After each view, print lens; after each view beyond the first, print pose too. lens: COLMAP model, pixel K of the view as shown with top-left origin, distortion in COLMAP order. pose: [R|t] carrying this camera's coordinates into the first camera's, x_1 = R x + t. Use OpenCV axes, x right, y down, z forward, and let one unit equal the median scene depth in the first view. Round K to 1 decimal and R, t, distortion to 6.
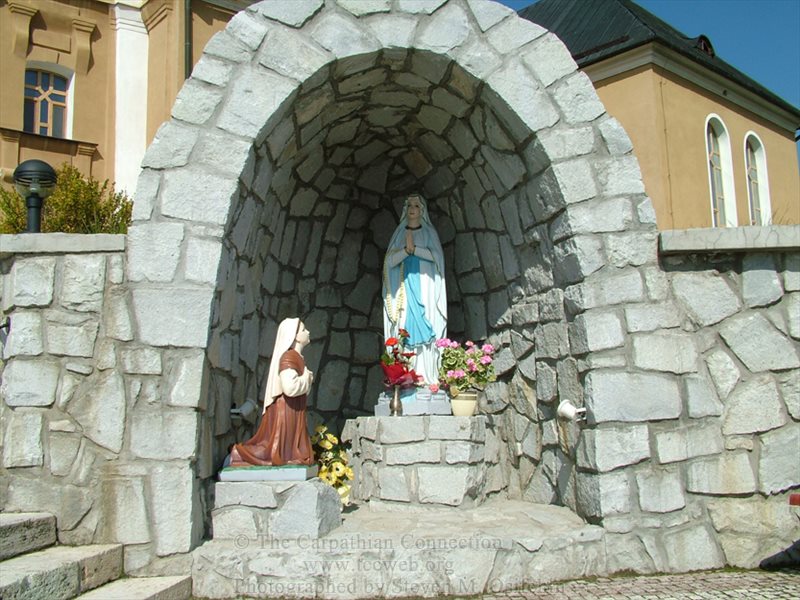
lens RADIAL K [[837.9, 0, 399.6], [0, 837.9, 303.7], [0, 0, 1]] dist [-0.090189, 0.000000]
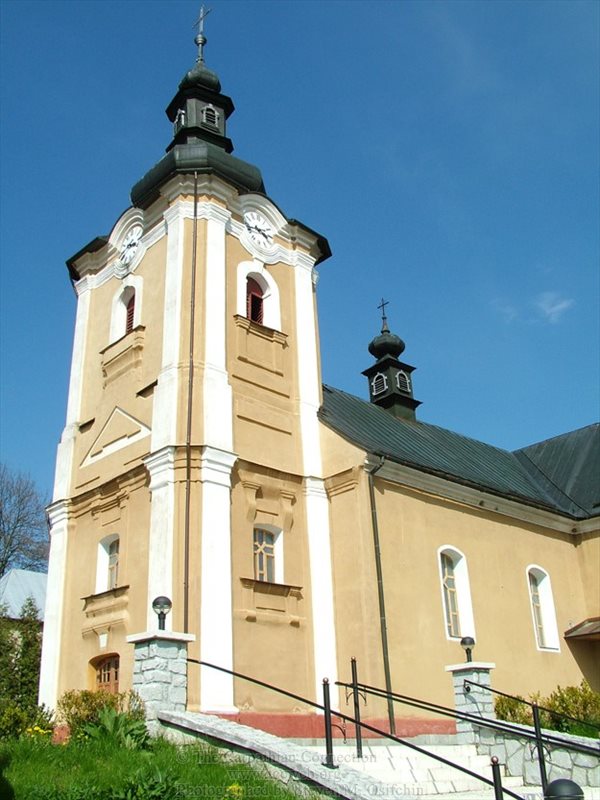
lens RADIAL K [[837.9, 0, 298.8], [0, 837.9, 391.3], [0, 0, 1]] dist [-0.090189, 0.000000]
pose [[0.999880, 0.003547, 0.015071, -1.183921], [0.001509, 0.946435, -0.322891, -0.192958], [-0.015410, 0.322875, 0.946316, -0.975065]]
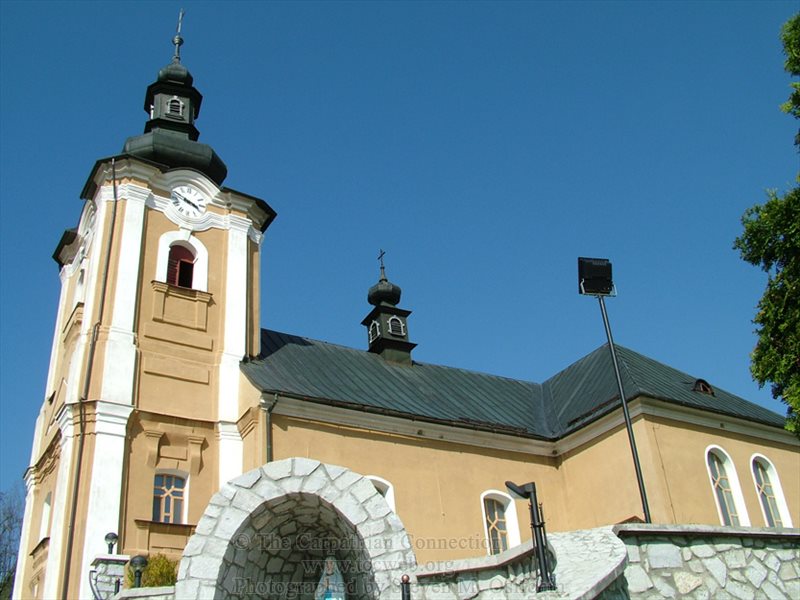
lens RADIAL K [[837.9, 0, 393.6], [0, 837.9, 294.9], [0, 0, 1]] dist [-0.090189, 0.000000]
pose [[0.982171, -0.130752, -0.135073, 0.506859], [0.064486, 0.909239, -0.411250, 0.118972], [0.176585, 0.395208, 0.901459, -0.950450]]
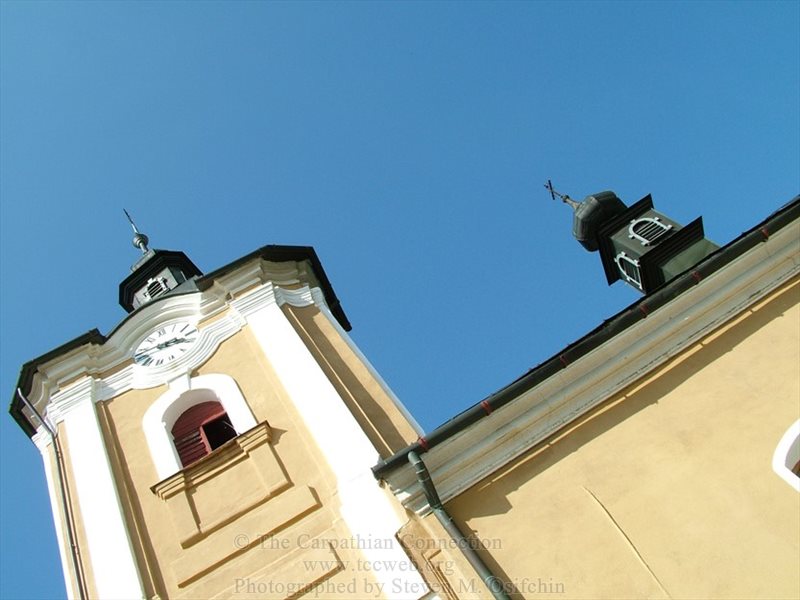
lens RADIAL K [[837.9, 0, 403.0], [0, 837.9, 303.6], [0, 0, 1]] dist [-0.090189, 0.000000]
pose [[0.443193, -0.846494, -0.295005, -0.051253], [0.512924, 0.509358, -0.690987, -0.316692], [0.735180, 0.154925, 0.659931, 1.924914]]
